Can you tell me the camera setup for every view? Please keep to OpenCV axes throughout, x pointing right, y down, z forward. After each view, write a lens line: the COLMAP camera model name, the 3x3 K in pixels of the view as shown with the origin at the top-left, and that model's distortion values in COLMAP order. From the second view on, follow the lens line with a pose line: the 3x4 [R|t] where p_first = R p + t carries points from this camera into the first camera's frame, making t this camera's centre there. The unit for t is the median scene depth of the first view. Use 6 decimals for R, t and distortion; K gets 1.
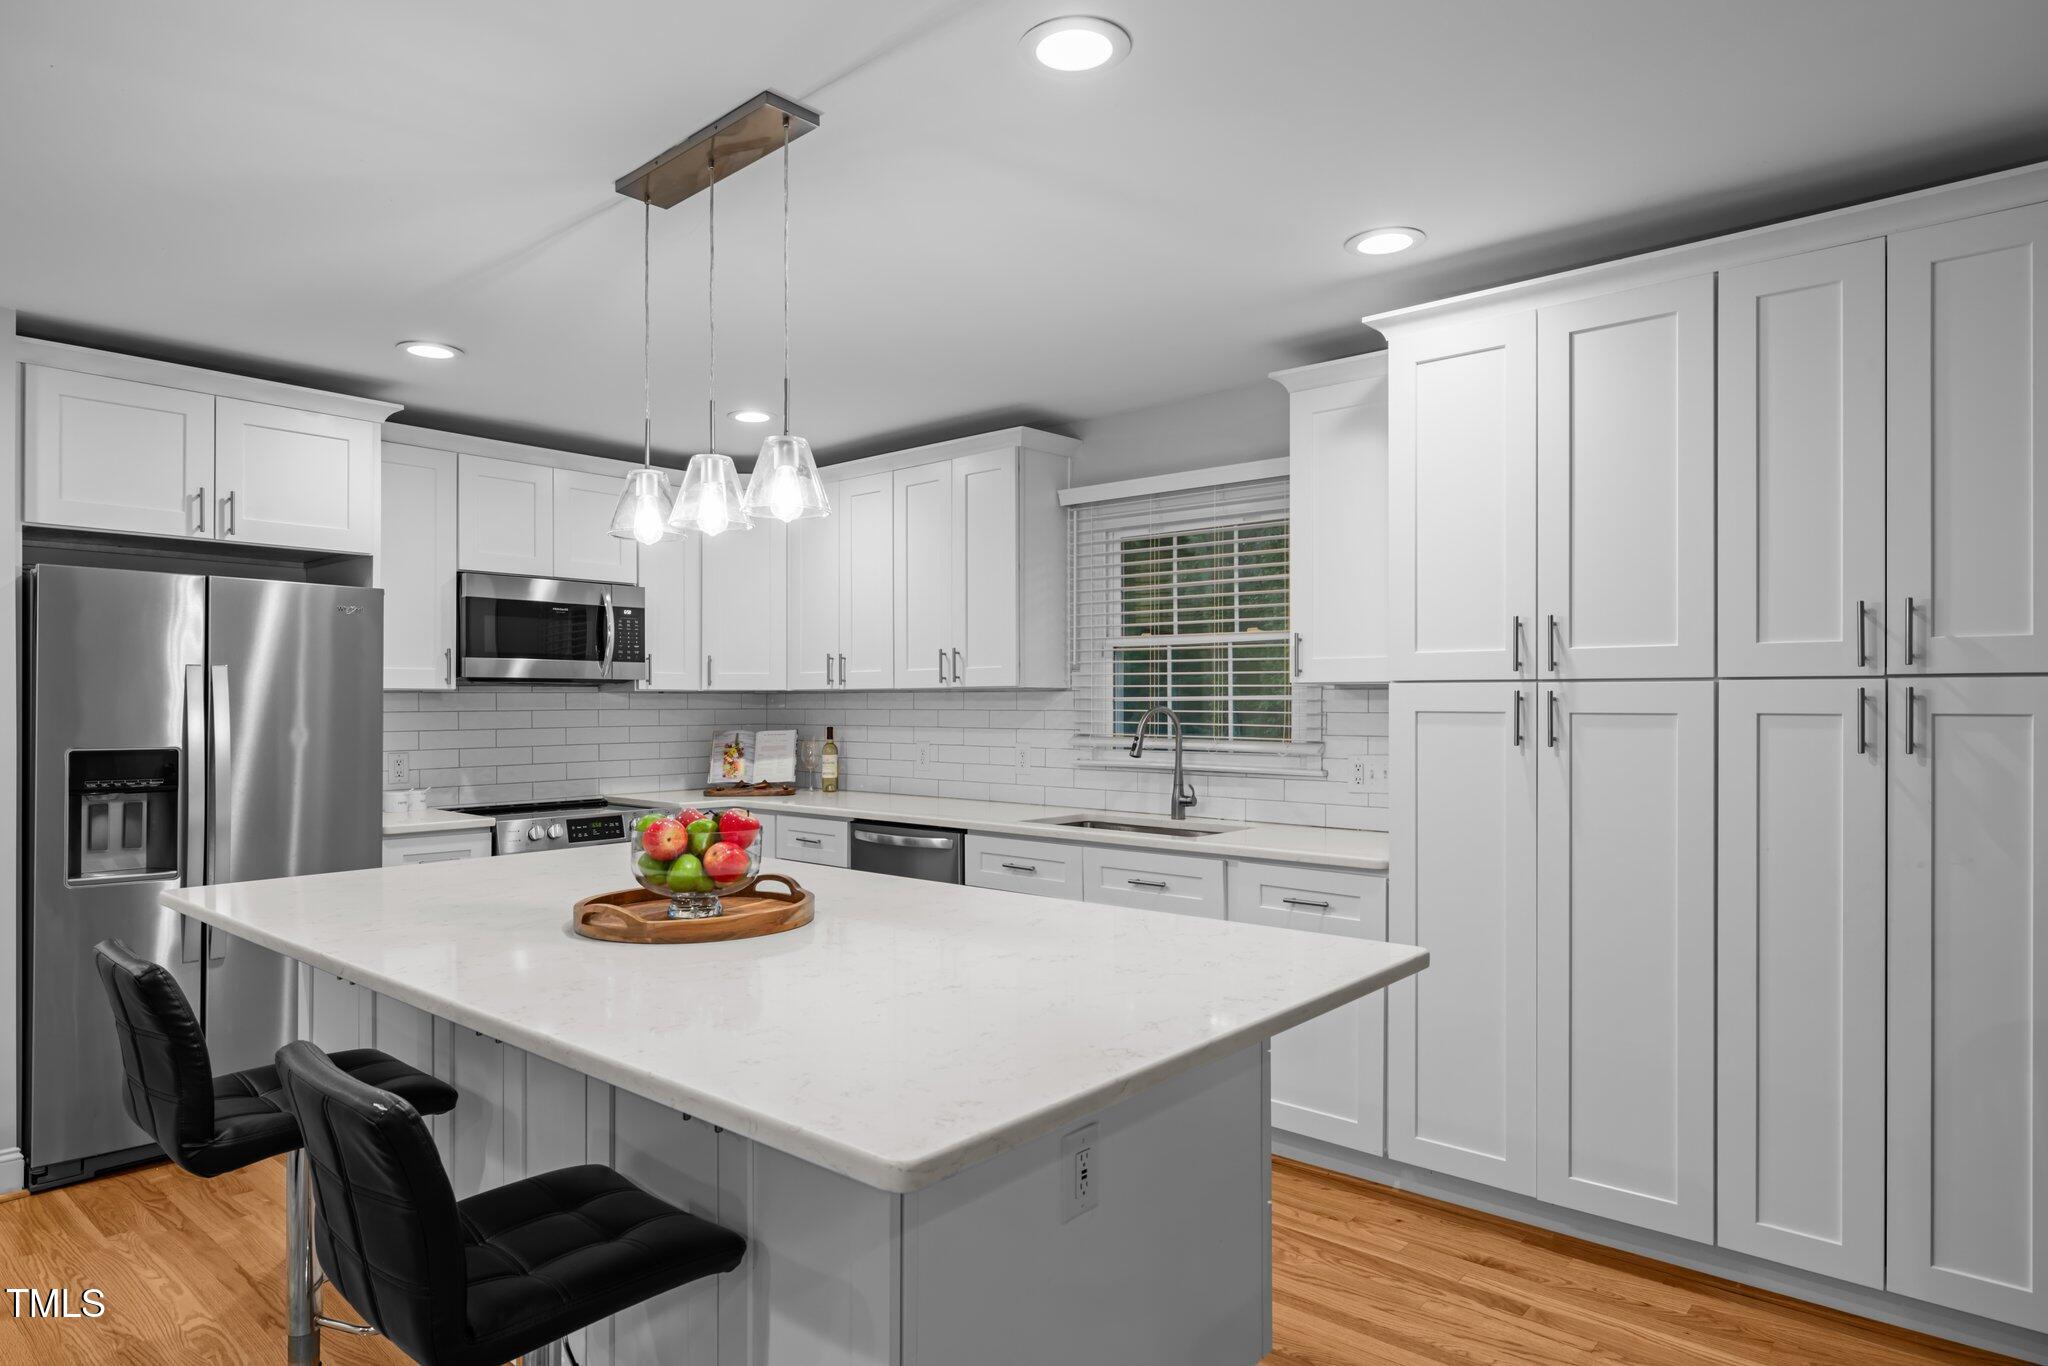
lens RADIAL K [[1172.9, 0, 1026.6], [0, 1172.9, 701.4], [0, 0, 1]] dist [0.007056, -0.005844]
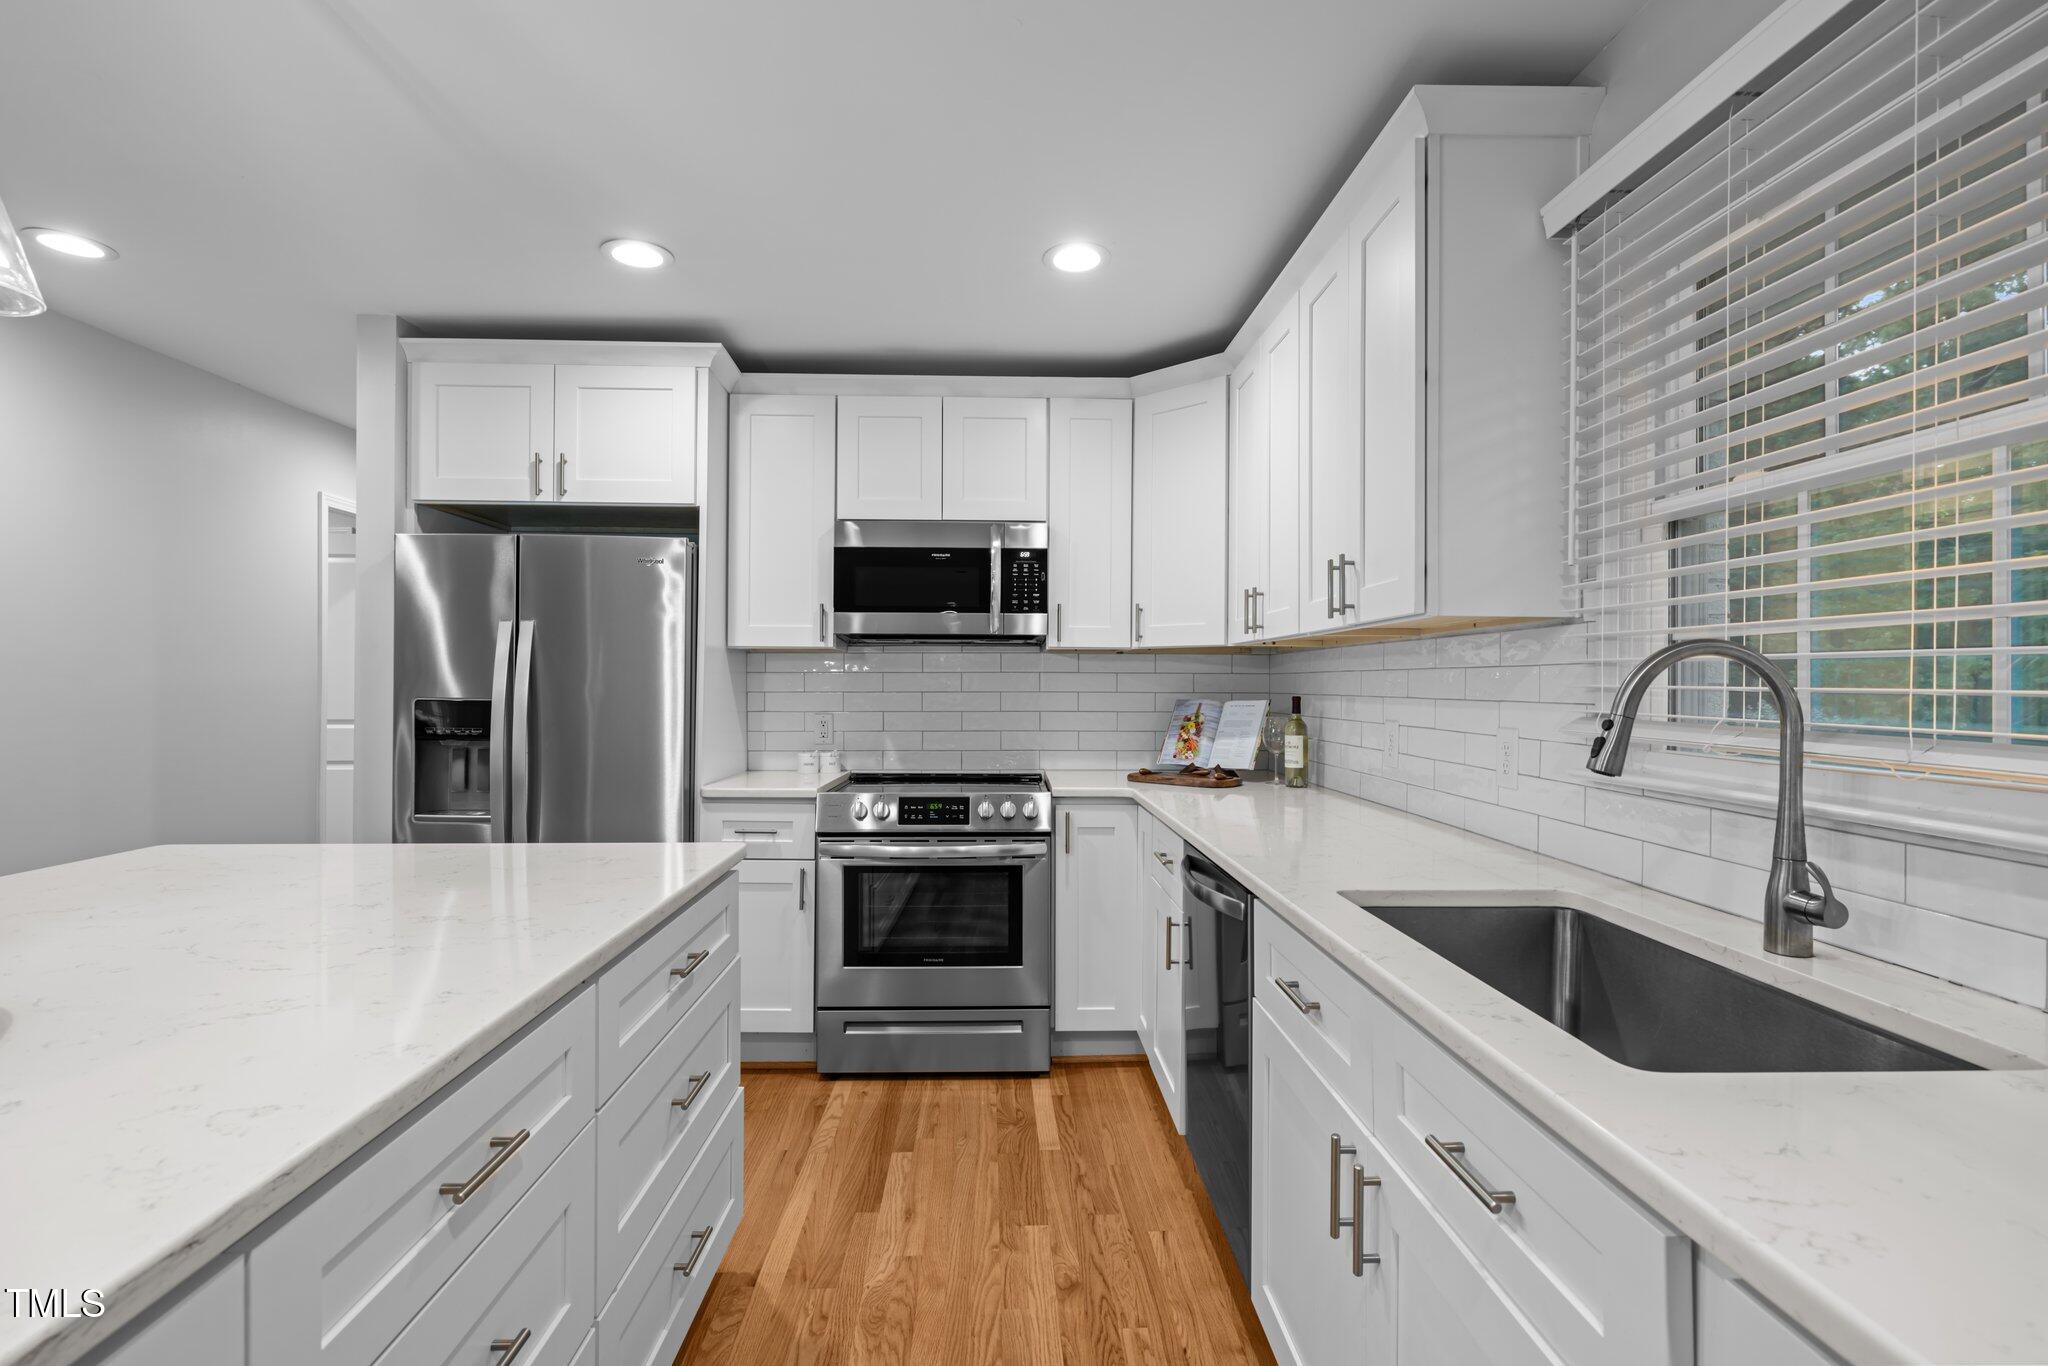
lens RADIAL K [[949.2, 0, 1020.6], [0, 949.2, 683.1], [0, 0, 1]] dist [-0.003377, 0.000398]
pose [[0.684301, 0.003352, -0.729192, 0.178006], [-0.004383, 0.999990, 0.000484, 0.018224], [0.729187, 0.002865, 0.684309, 0.620630]]
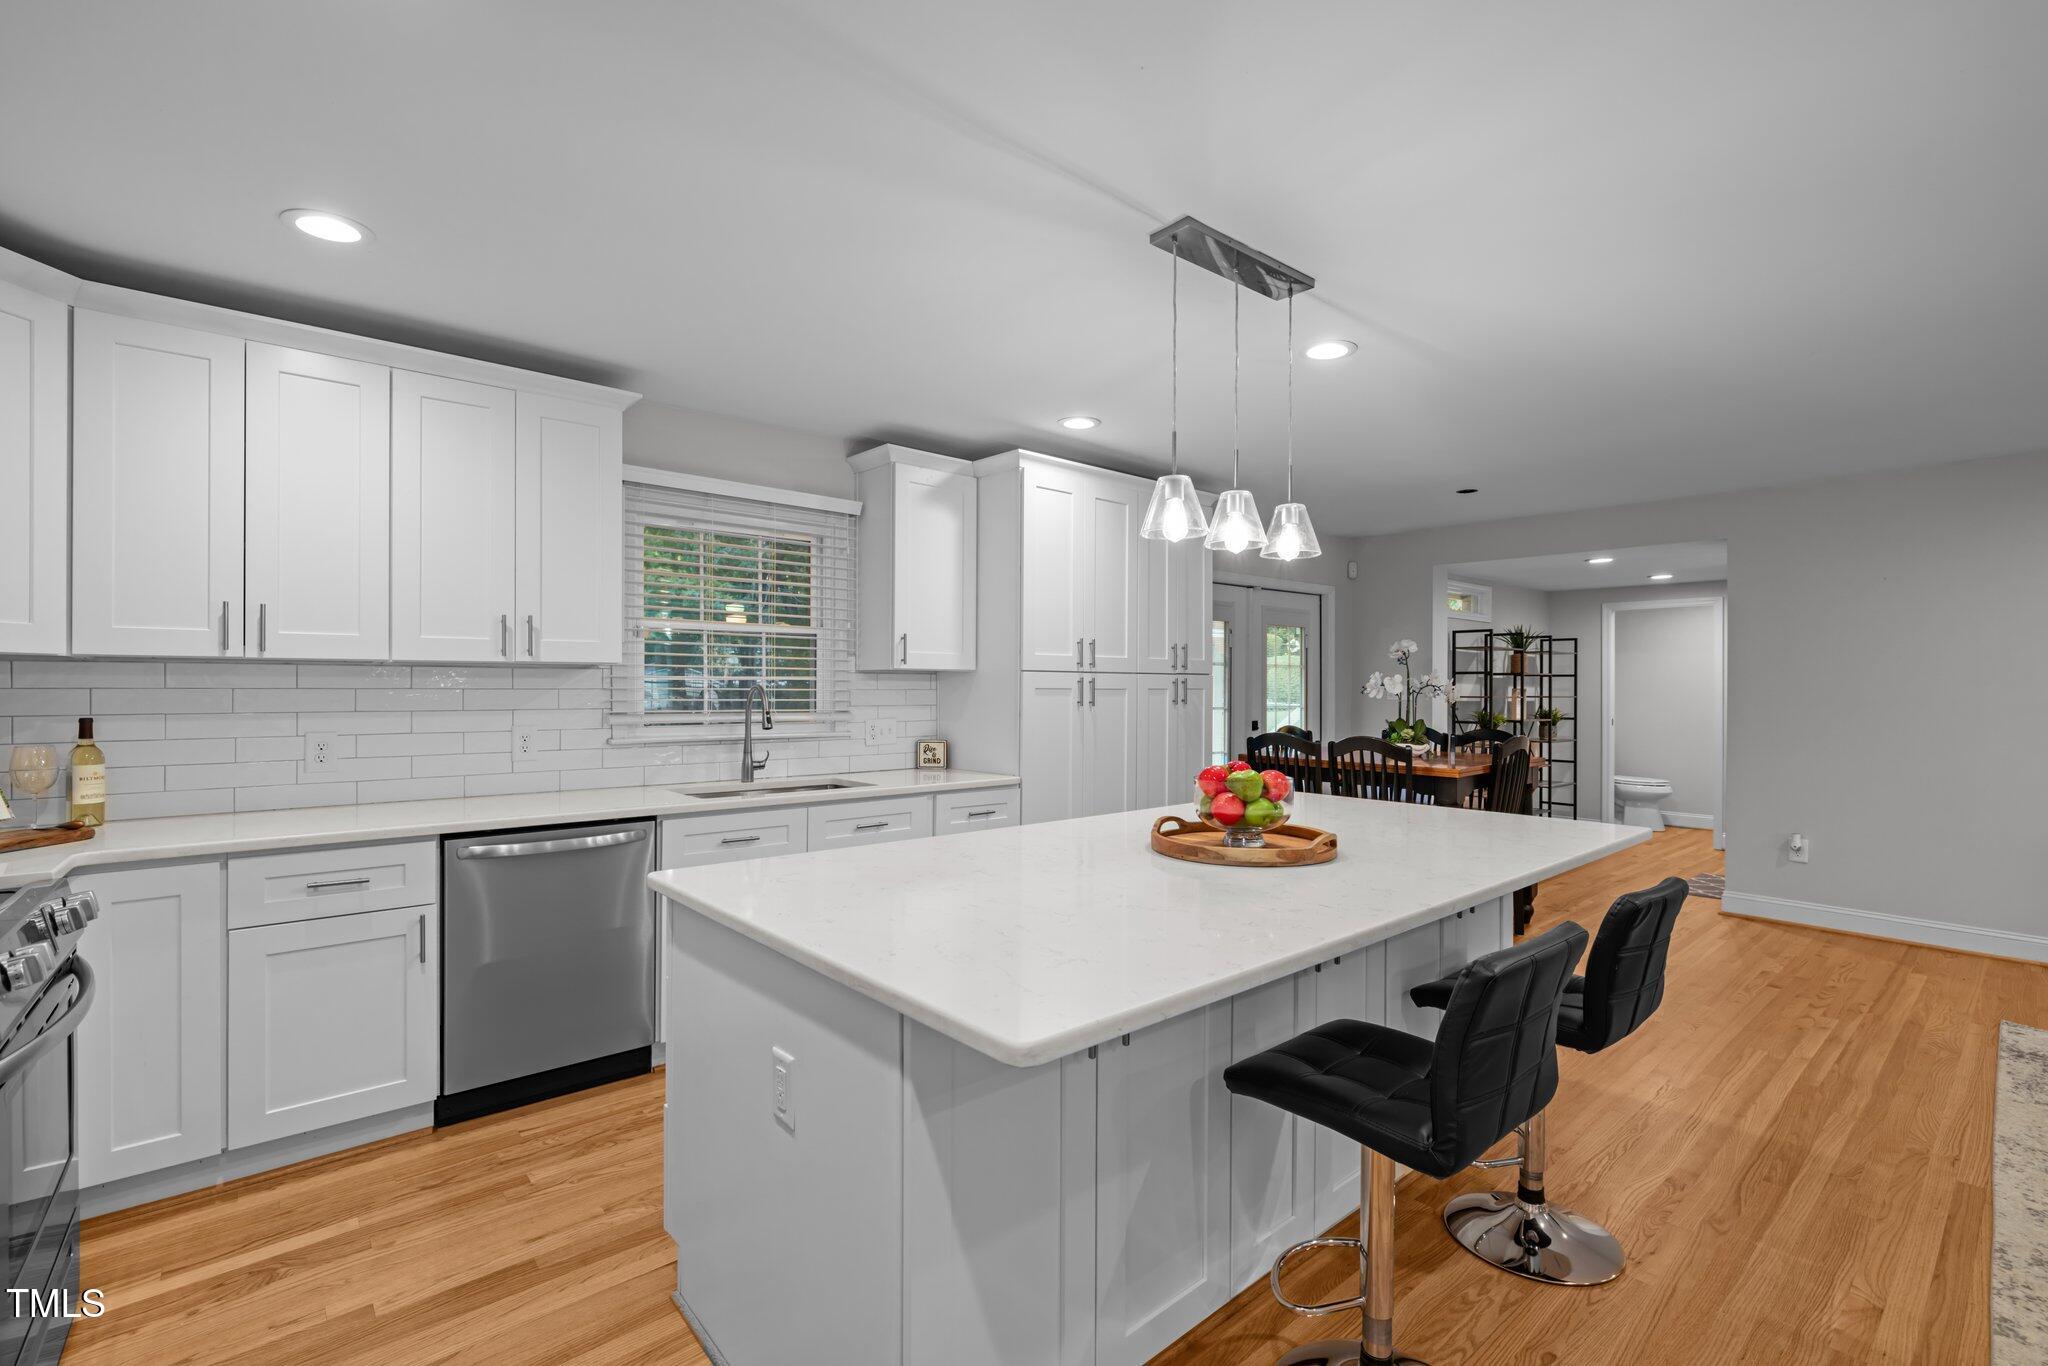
lens RADIAL K [[899.1, 0, 1020.7], [0, 899.1, 684.2], [0, 0, 1]] dist [-0.006809, 0.001563]
pose [[0.145516, 0.001846, 0.989354, -0.704690], [-0.005724, 0.999983, -0.001024, 0.002906], [-0.989339, -0.005515, 0.145525, 0.596654]]
